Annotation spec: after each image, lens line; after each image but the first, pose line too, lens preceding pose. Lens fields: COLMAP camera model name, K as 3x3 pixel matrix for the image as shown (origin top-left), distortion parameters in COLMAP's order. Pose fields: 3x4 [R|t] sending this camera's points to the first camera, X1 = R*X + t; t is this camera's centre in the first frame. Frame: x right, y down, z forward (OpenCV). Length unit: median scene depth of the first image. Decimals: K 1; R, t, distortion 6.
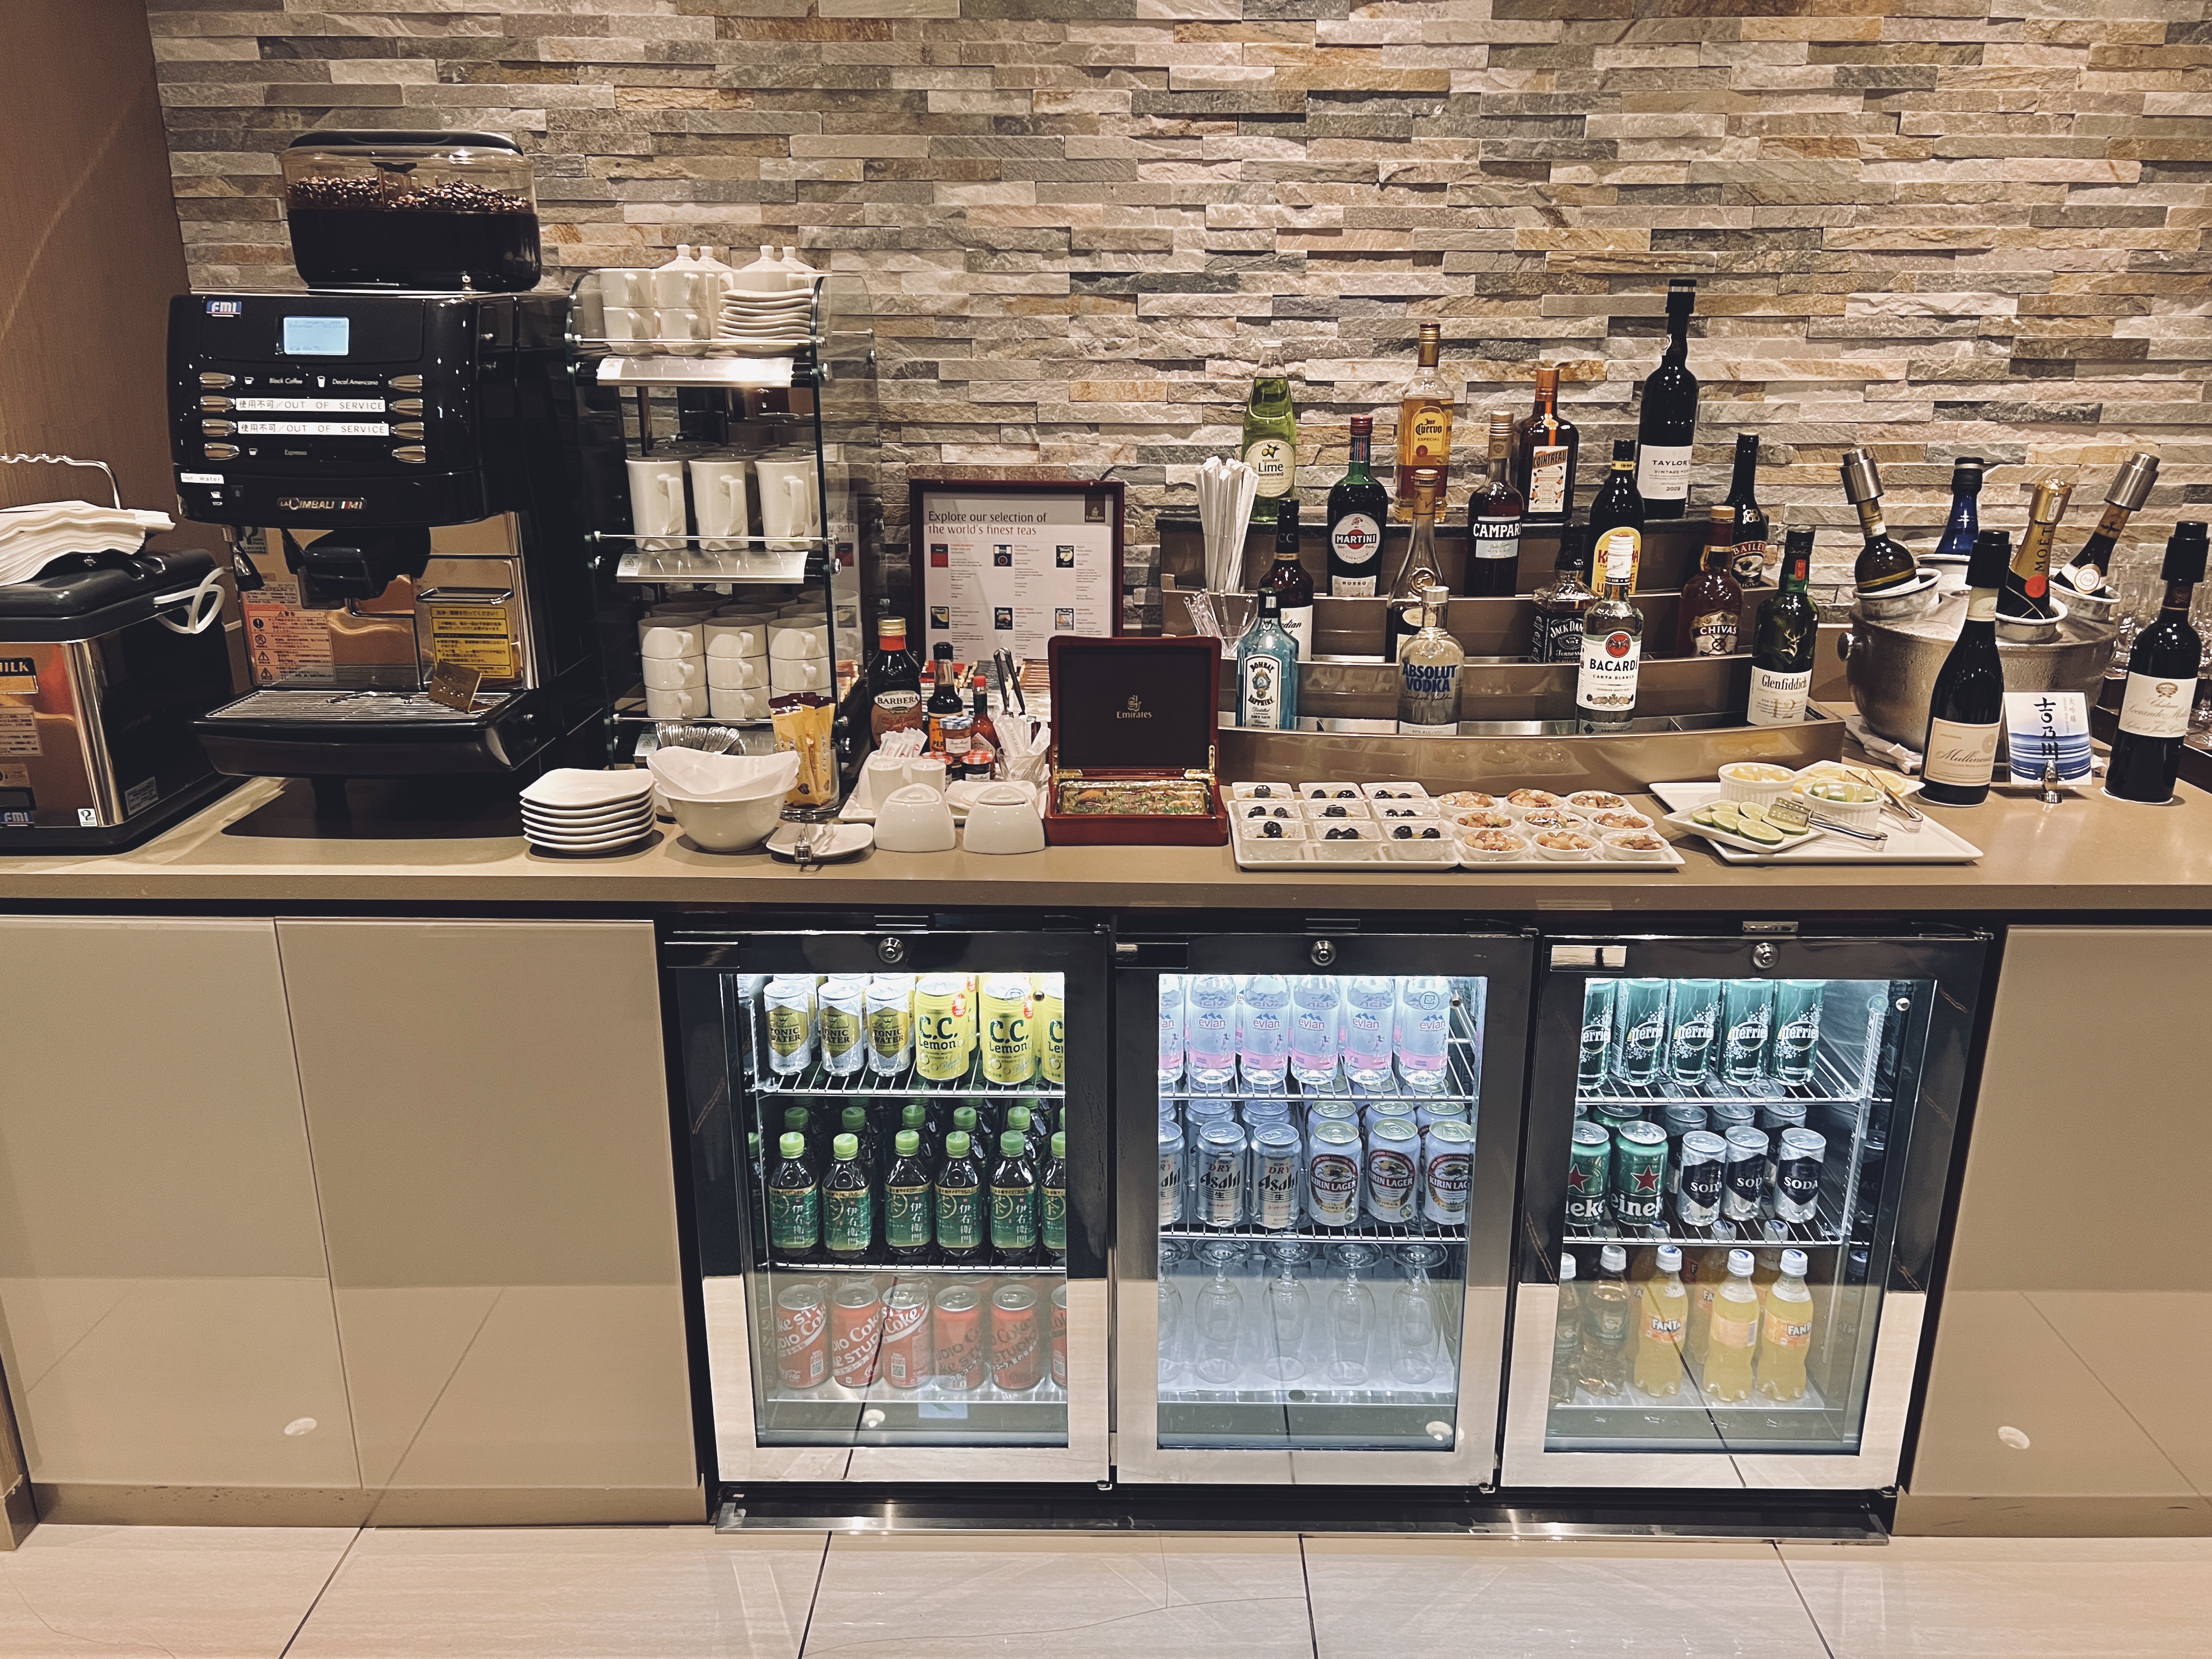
lens RADIAL K [[1661.8, 0, 1120.9], [0, 1661.8, 848.8], [0, 0, 1]] dist [0.043935, -0.056497]
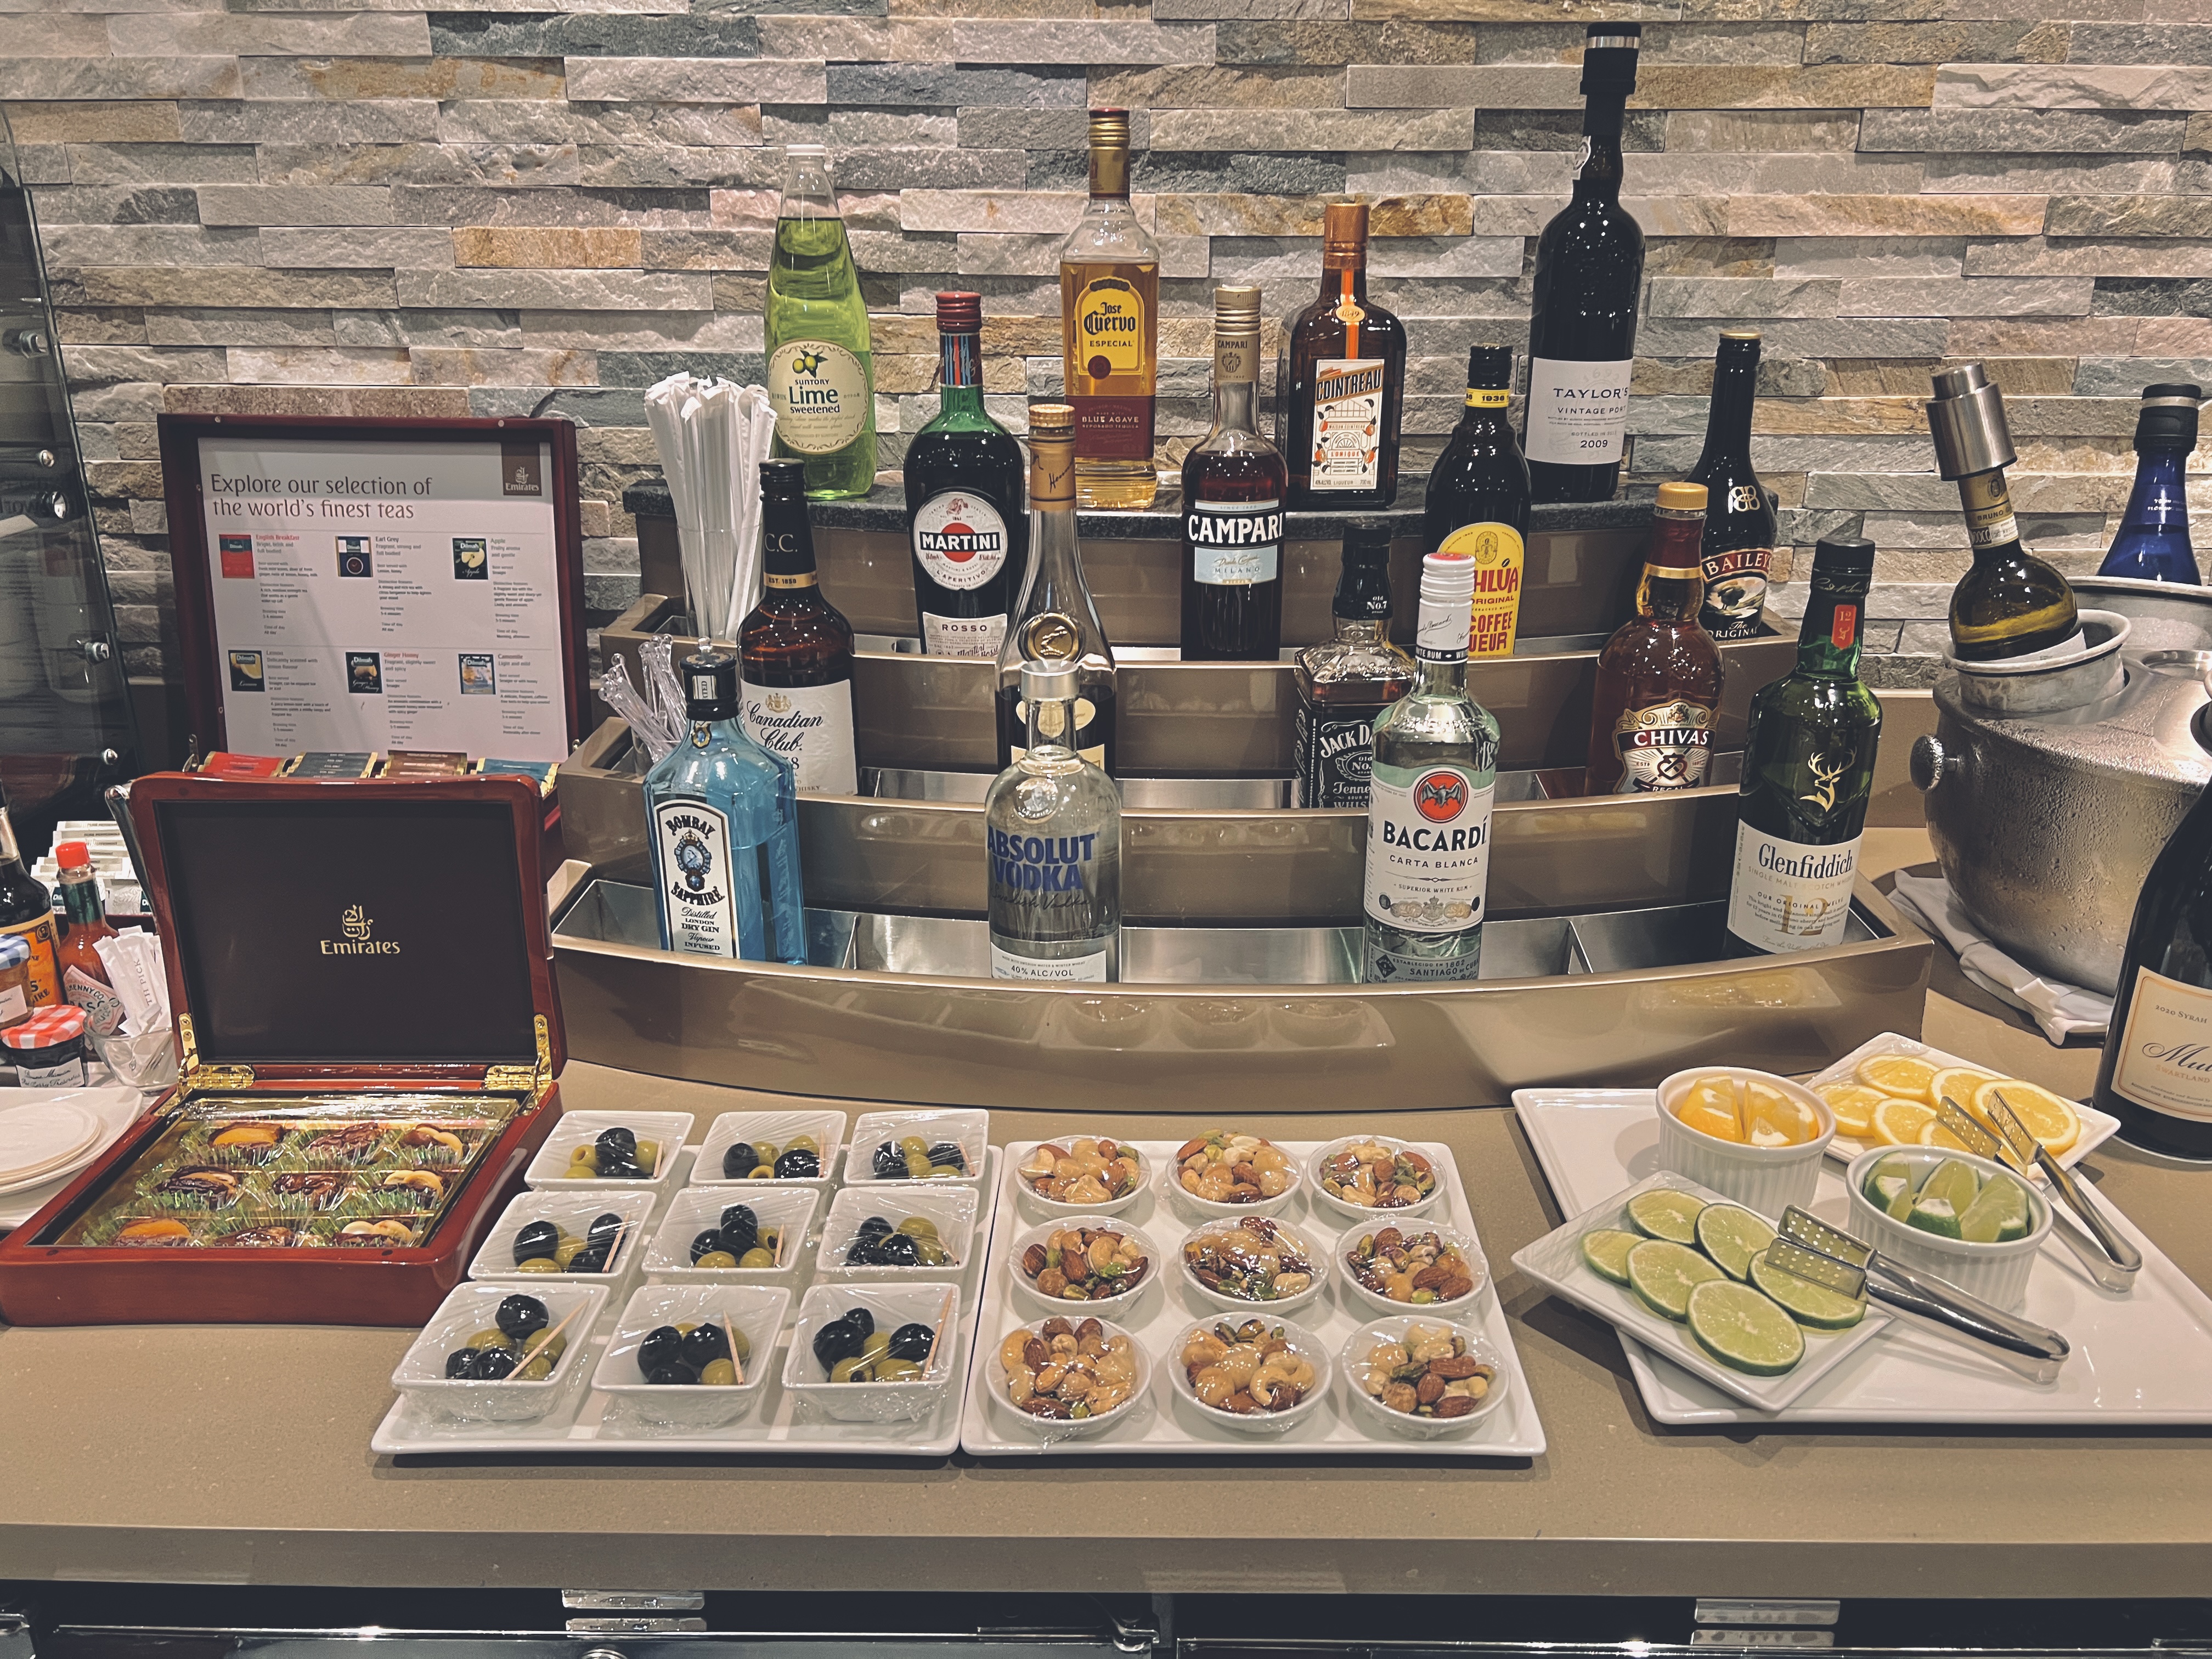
lens RADIAL K [[1661.8, 0, 1112.3], [0, 1661.8, 812.2], [0, 0, 1]] dist [0.043935, -0.056497]
pose [[0.999965, 0.005832, -0.005924, 0.184572], [-0.005678, 0.999654, 0.025679, -0.113307], [0.006071, -0.025645, 0.999653, 0.477604]]
